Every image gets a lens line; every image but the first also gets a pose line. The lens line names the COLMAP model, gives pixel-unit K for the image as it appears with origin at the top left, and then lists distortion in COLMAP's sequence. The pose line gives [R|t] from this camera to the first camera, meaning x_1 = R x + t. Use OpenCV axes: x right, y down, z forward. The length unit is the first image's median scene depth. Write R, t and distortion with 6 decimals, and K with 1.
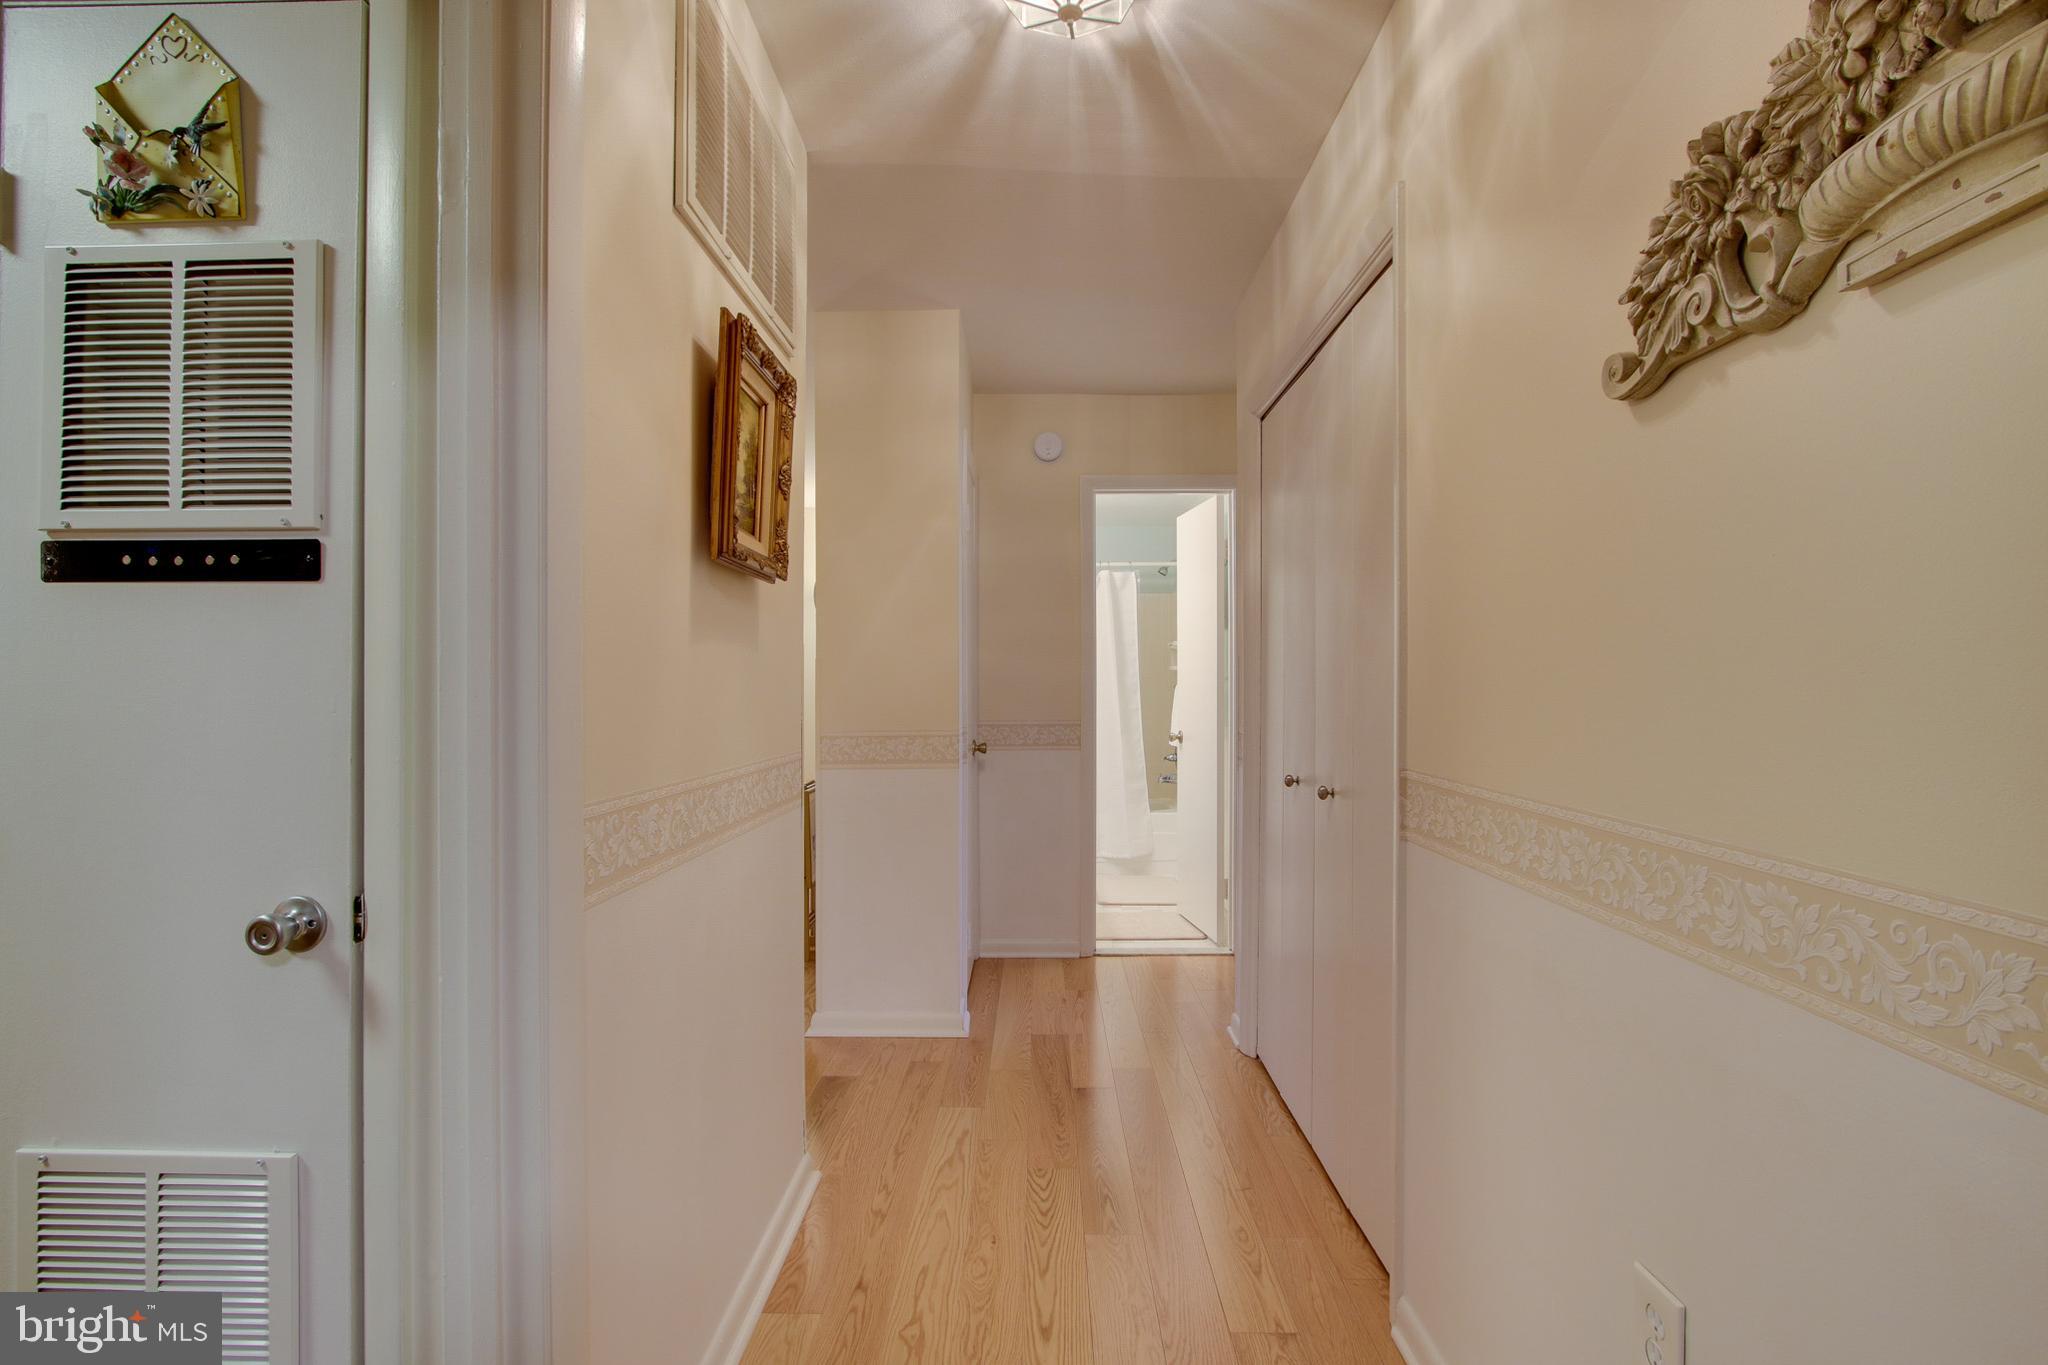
lens RADIAL K [[947.7, 0, 1027.0], [0, 947.7, 682.5], [0, 0, 1]] dist [-0.019892, 0.004101]
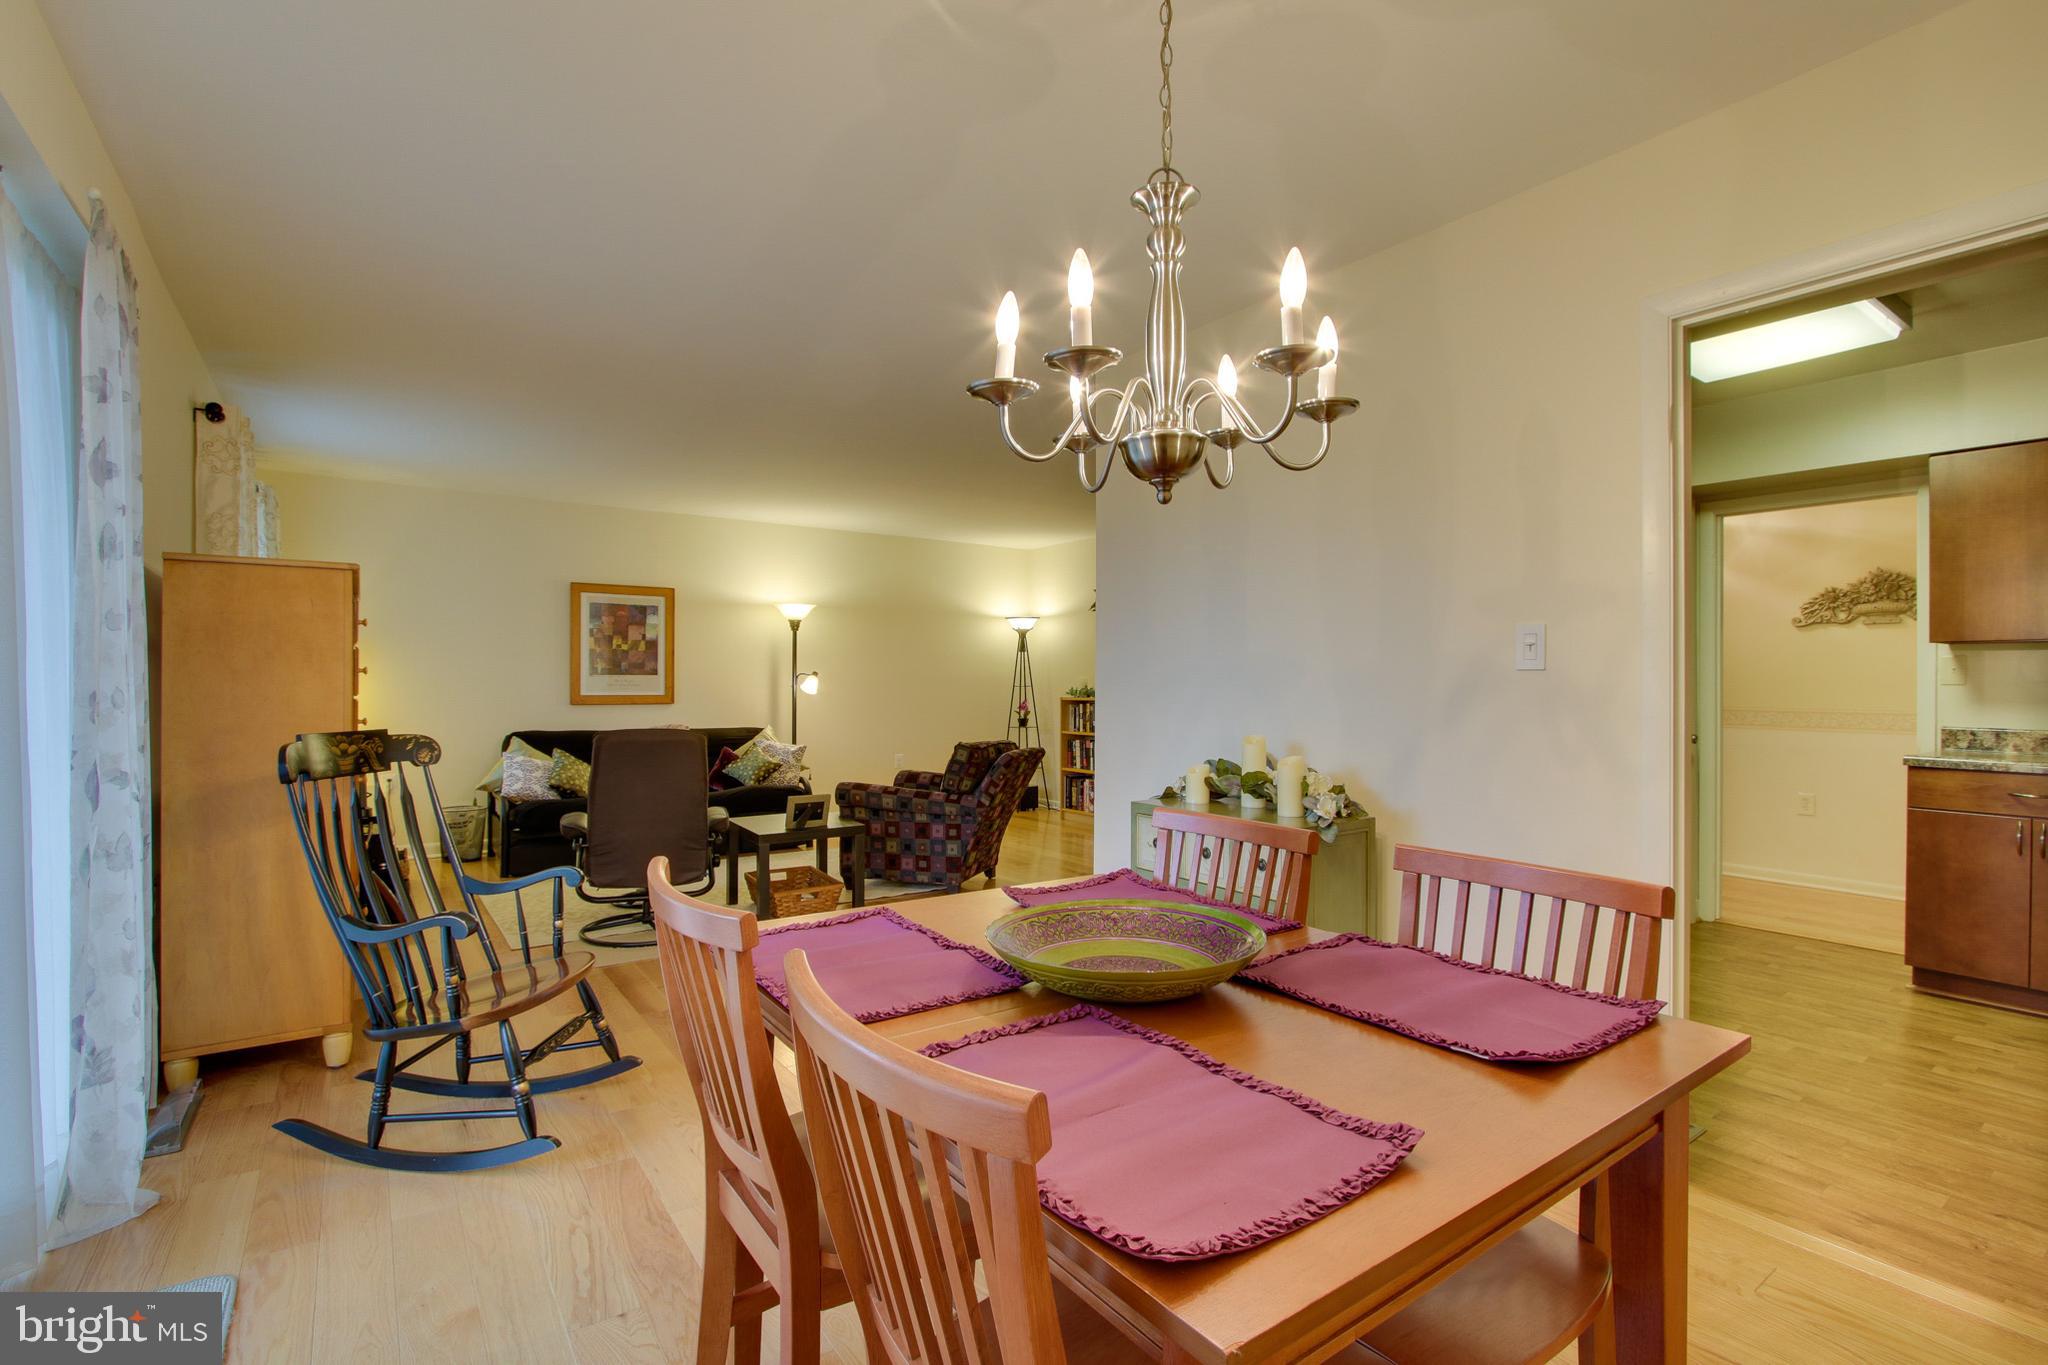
lens RADIAL K [[947.7, 0, 1041.5], [0, 947.7, 686.5], [0, 0, 1]] dist [-0.019892, 0.004101]
pose [[0.795676, 0.003612, 0.605711, -1.890345], [-0.004670, 0.999989, 0.000170, 0.015910], [-0.605704, -0.002964, 0.795684, -0.190903]]
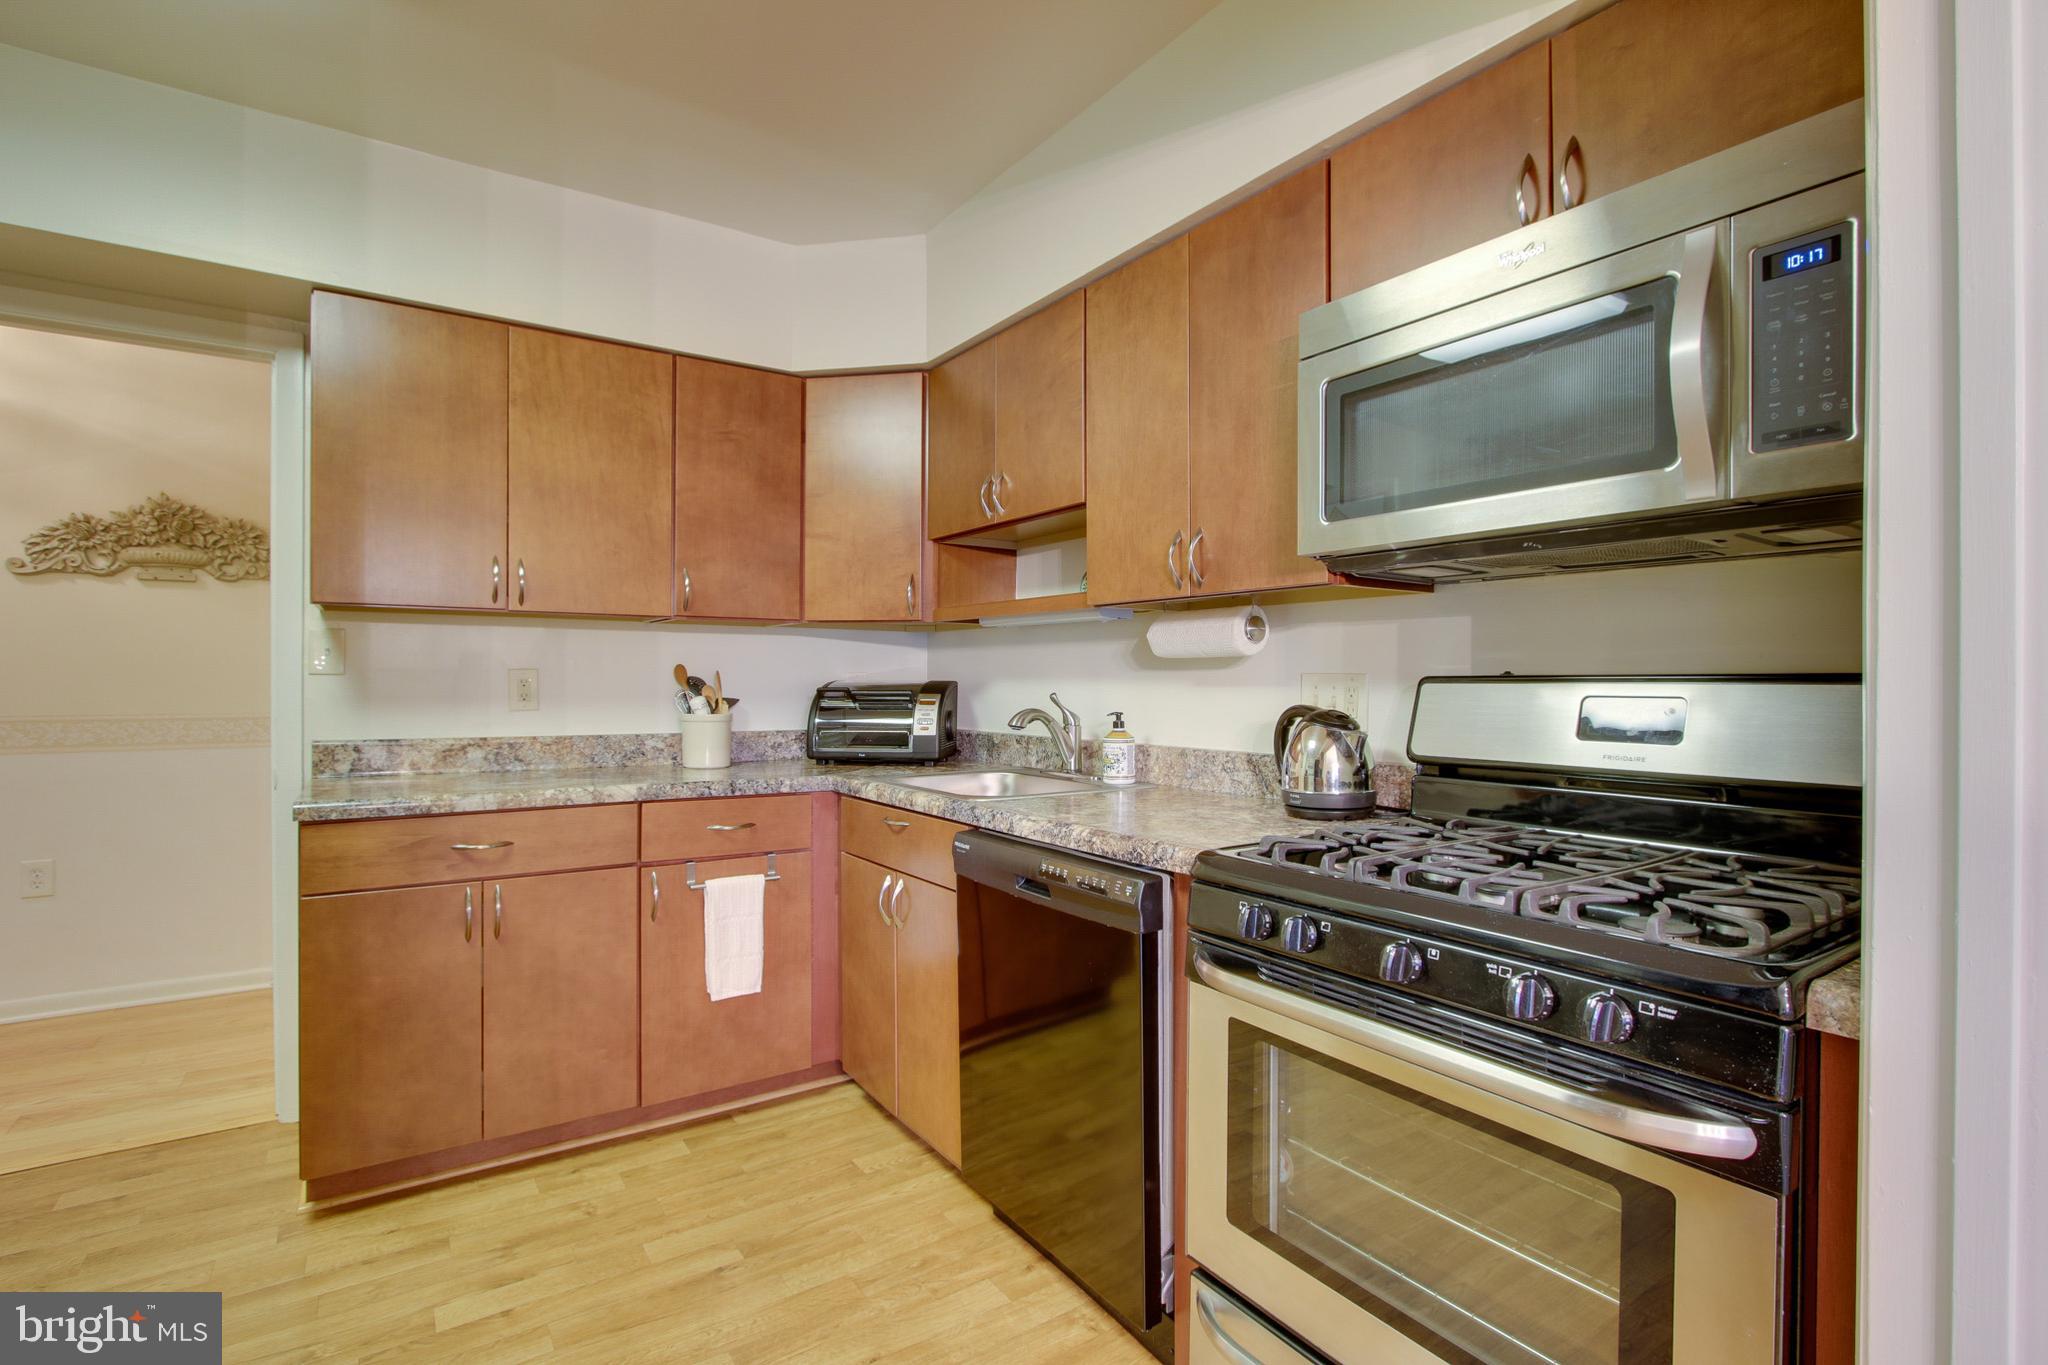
lens RADIAL K [[947.7, 0, 1011.0], [0, 947.7, 679.5], [0, 0, 1]] dist [-0.019892, 0.004101]
pose [[-0.576698, 0.000333, 0.816957, -1.171378], [0.001834, 0.999998, 0.000888, 0.012461], [-0.816955, 0.002010, -0.576697, 0.042408]]
